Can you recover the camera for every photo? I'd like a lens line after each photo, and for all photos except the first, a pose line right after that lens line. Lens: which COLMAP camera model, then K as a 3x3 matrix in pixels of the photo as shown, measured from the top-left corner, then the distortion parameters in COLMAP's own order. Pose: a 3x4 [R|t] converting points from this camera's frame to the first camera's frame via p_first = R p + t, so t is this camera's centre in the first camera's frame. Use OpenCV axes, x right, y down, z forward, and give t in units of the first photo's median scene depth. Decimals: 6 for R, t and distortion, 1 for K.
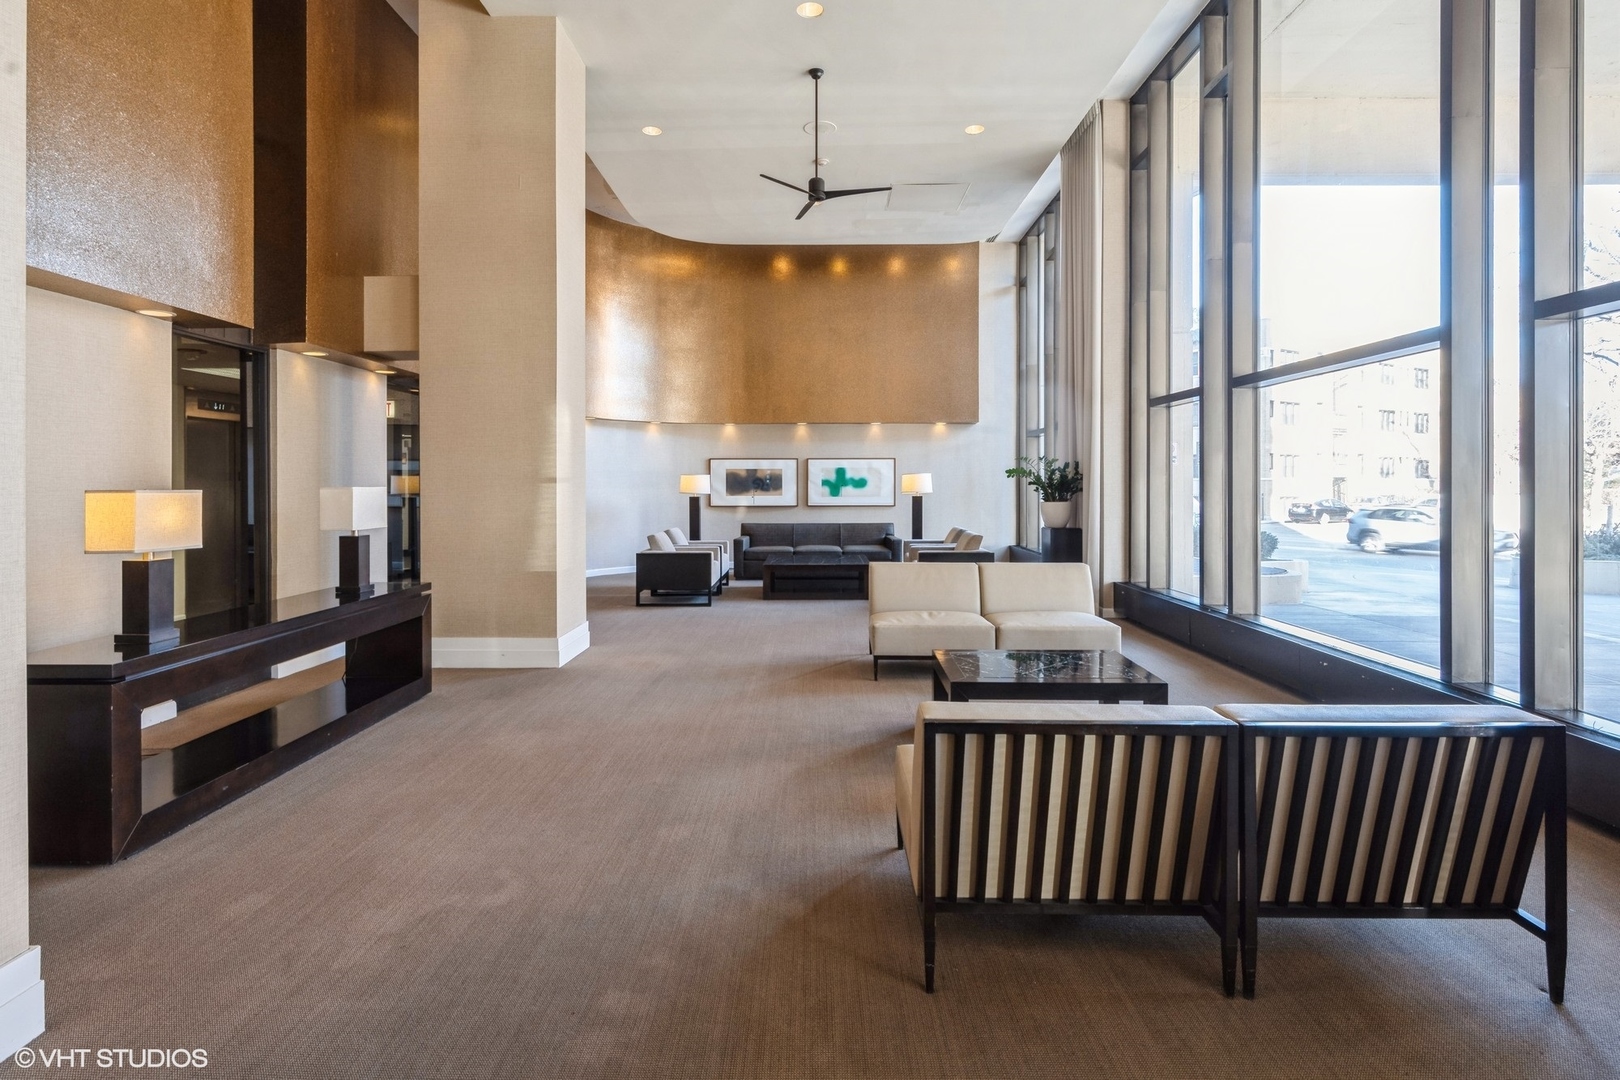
lens RADIAL K [[800.8, 0, 810.4], [0, 800.8, 488.8], [0, 0, 1]] dist [-0.001920, -0.000116]
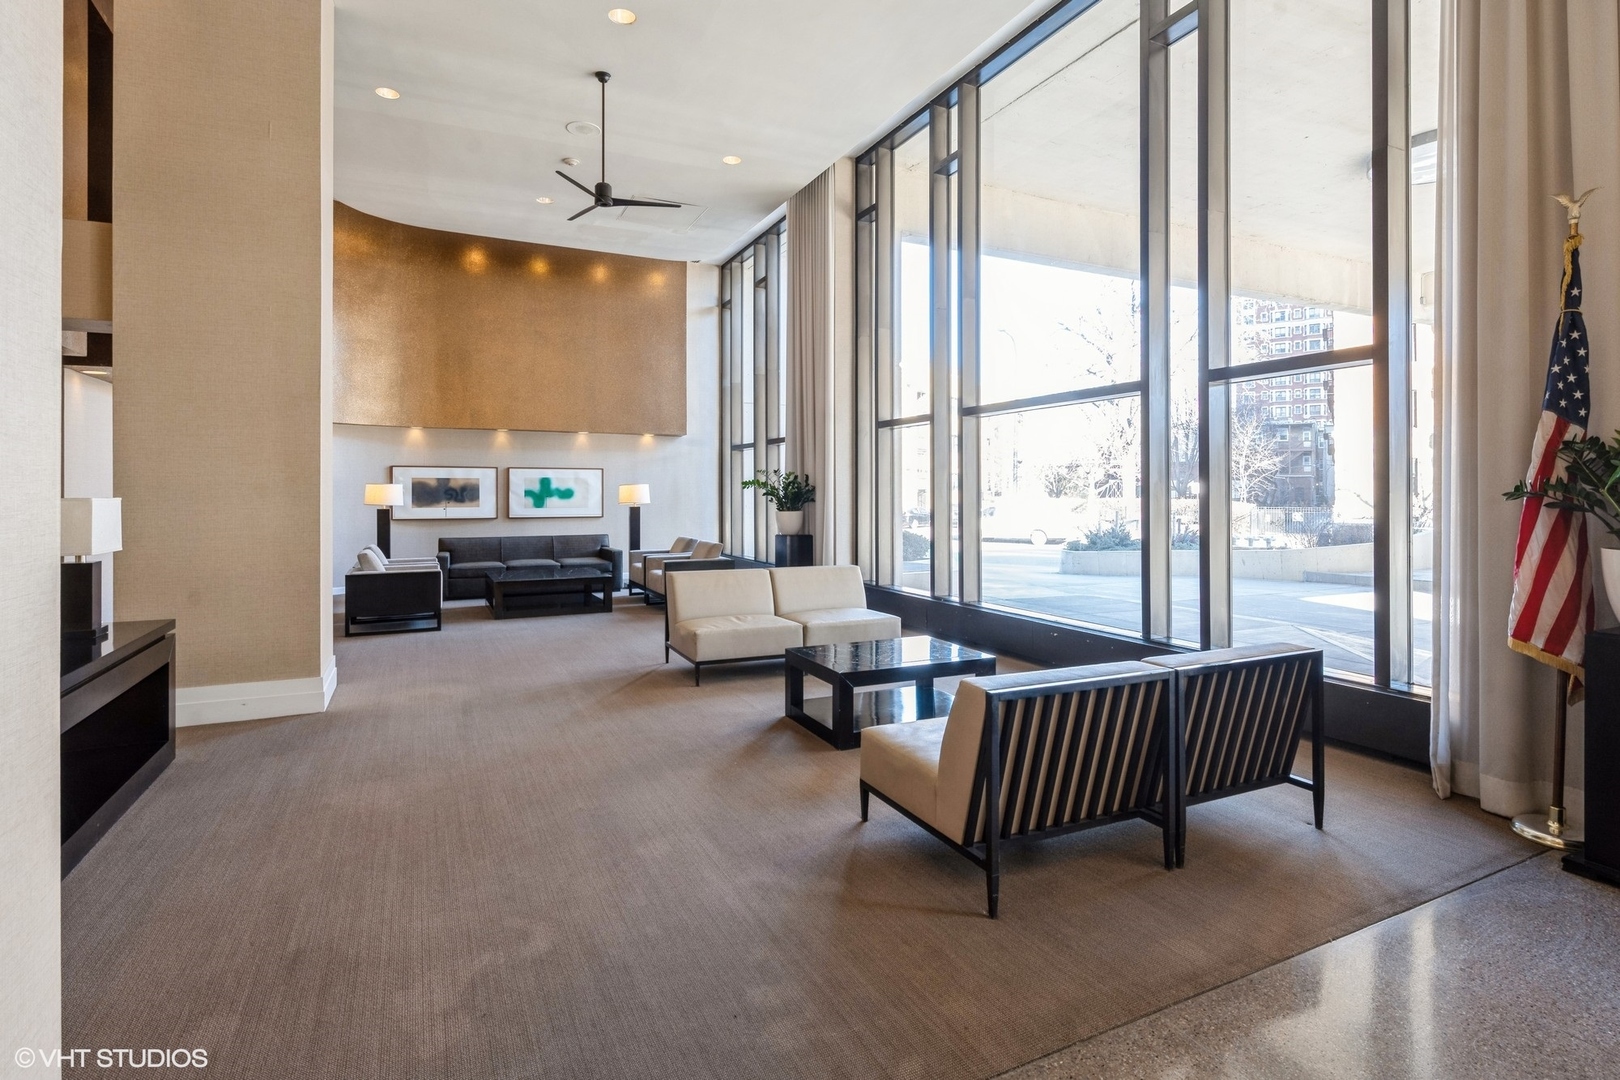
lens RADIAL K [[797.7, 0, 809.4], [0, 797.7, 494.7], [0, 0, 1]] dist [-0.002859, -0.000445]
pose [[0.896167, 0.001185, 0.443714, -0.163456], [0.001470, 0.999983, -0.005641, -0.000302], [-0.443714, 0.005708, 0.896150, 0.011951]]
